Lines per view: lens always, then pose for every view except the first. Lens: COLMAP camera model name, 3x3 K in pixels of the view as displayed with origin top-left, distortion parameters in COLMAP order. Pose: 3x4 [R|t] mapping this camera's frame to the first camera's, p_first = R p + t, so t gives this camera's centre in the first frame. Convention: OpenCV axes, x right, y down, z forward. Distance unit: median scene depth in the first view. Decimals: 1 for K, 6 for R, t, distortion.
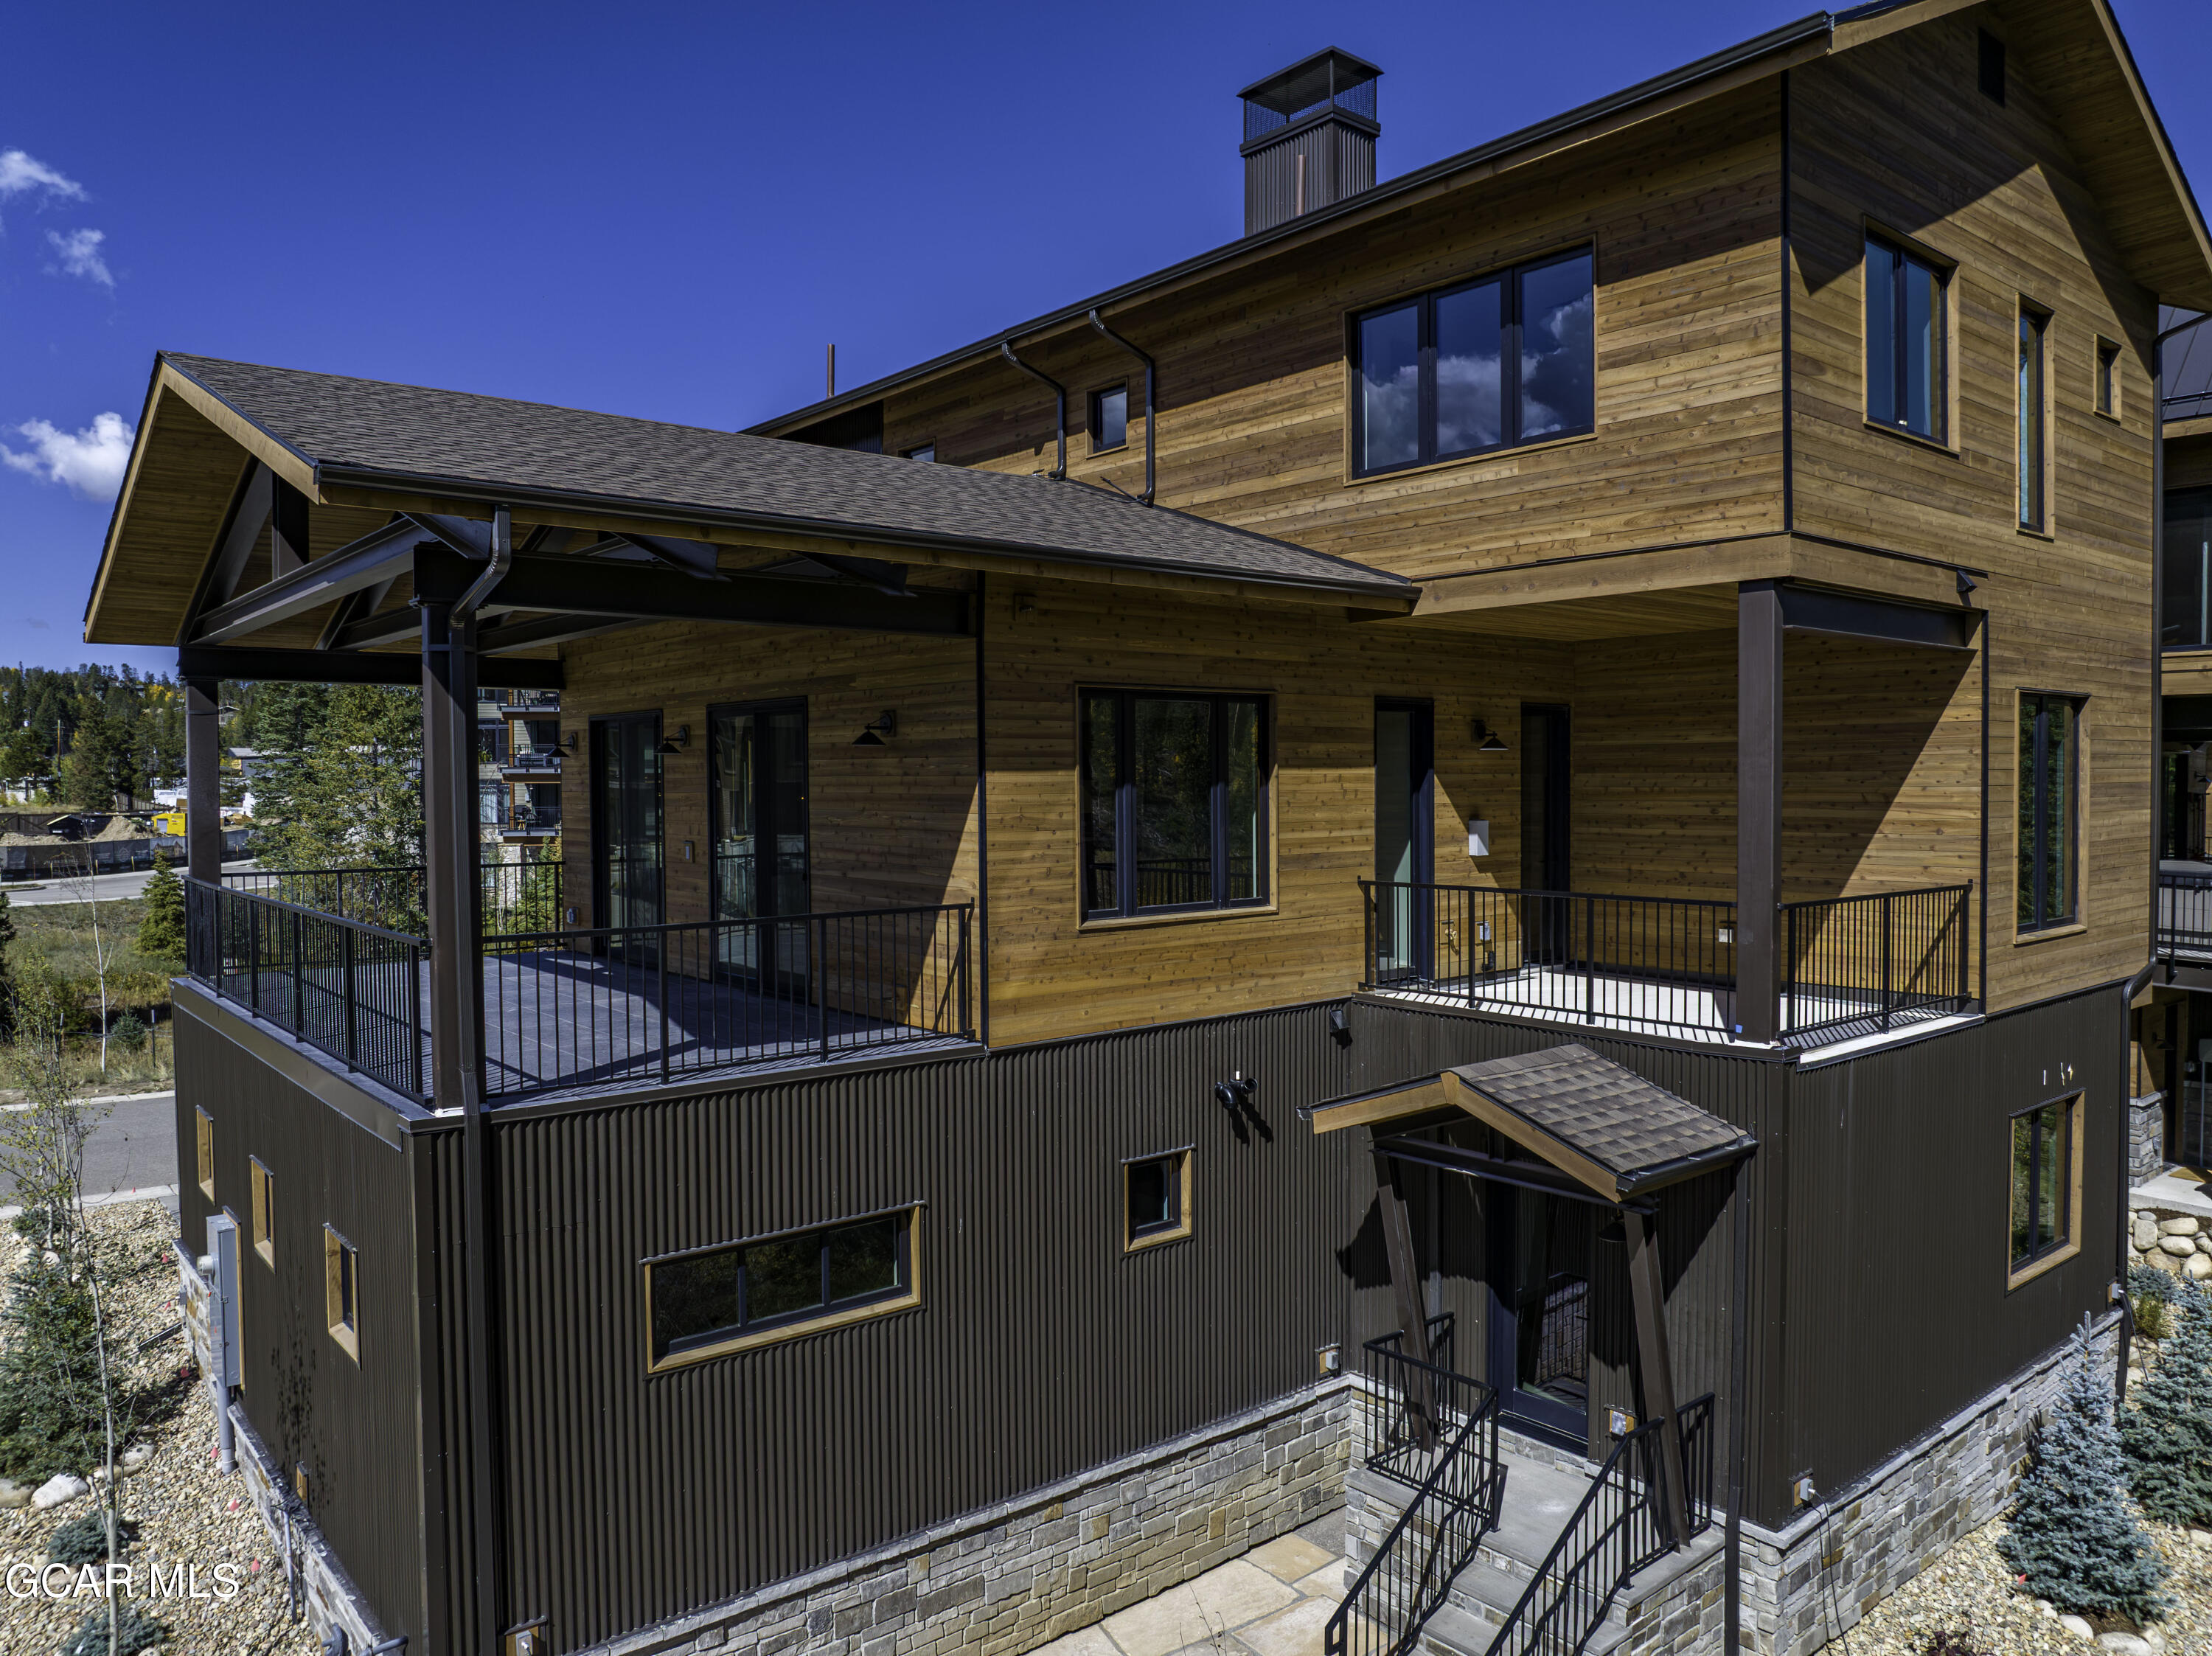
lens RADIAL K [[1556.3, 0, 1106.7], [0, 1556.3, 837.7], [0, 0, 1]] dist [0.005680, -0.000059]
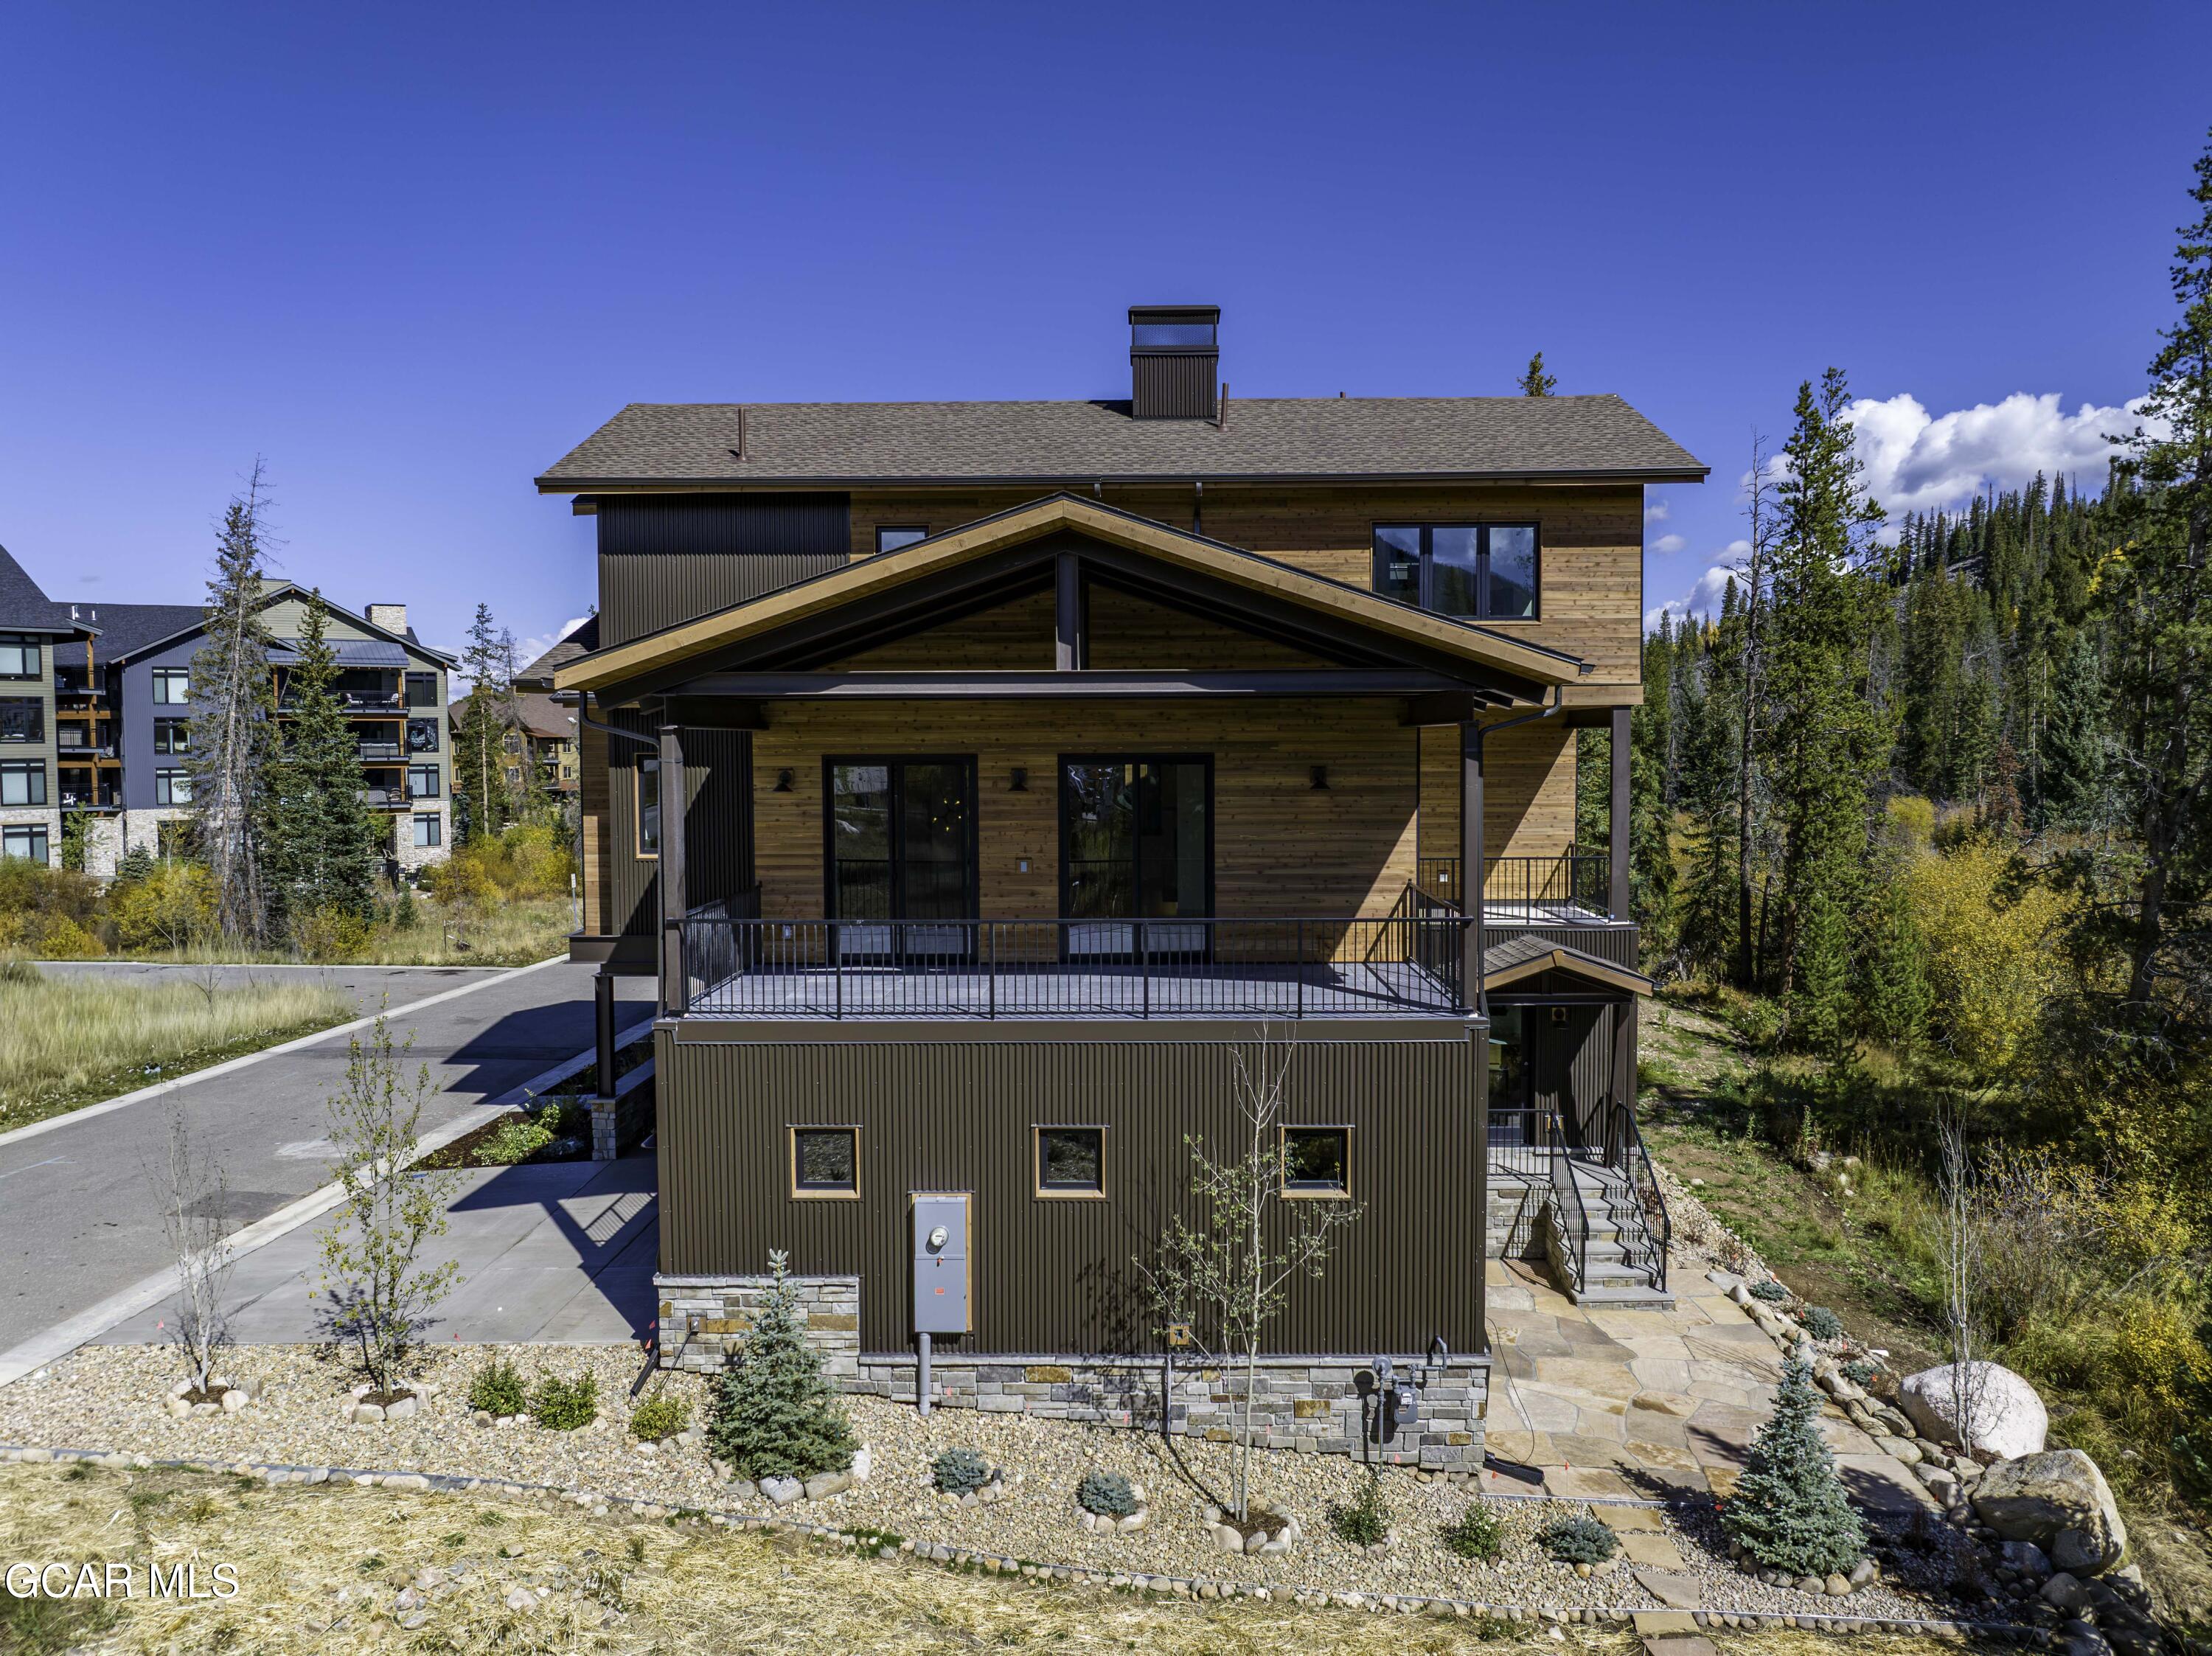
lens RADIAL K [[1556.3, 0, 1101.2], [0, 1556.3, 827.5], [0, 0, 1]] dist [0.005680, -0.000059]
pose [[0.663264, -0.040652, 0.747281, -1.430957], [0.031082, 0.999158, 0.026767, -0.066789], [-0.747740, 0.005473, 0.663969, 0.109992]]
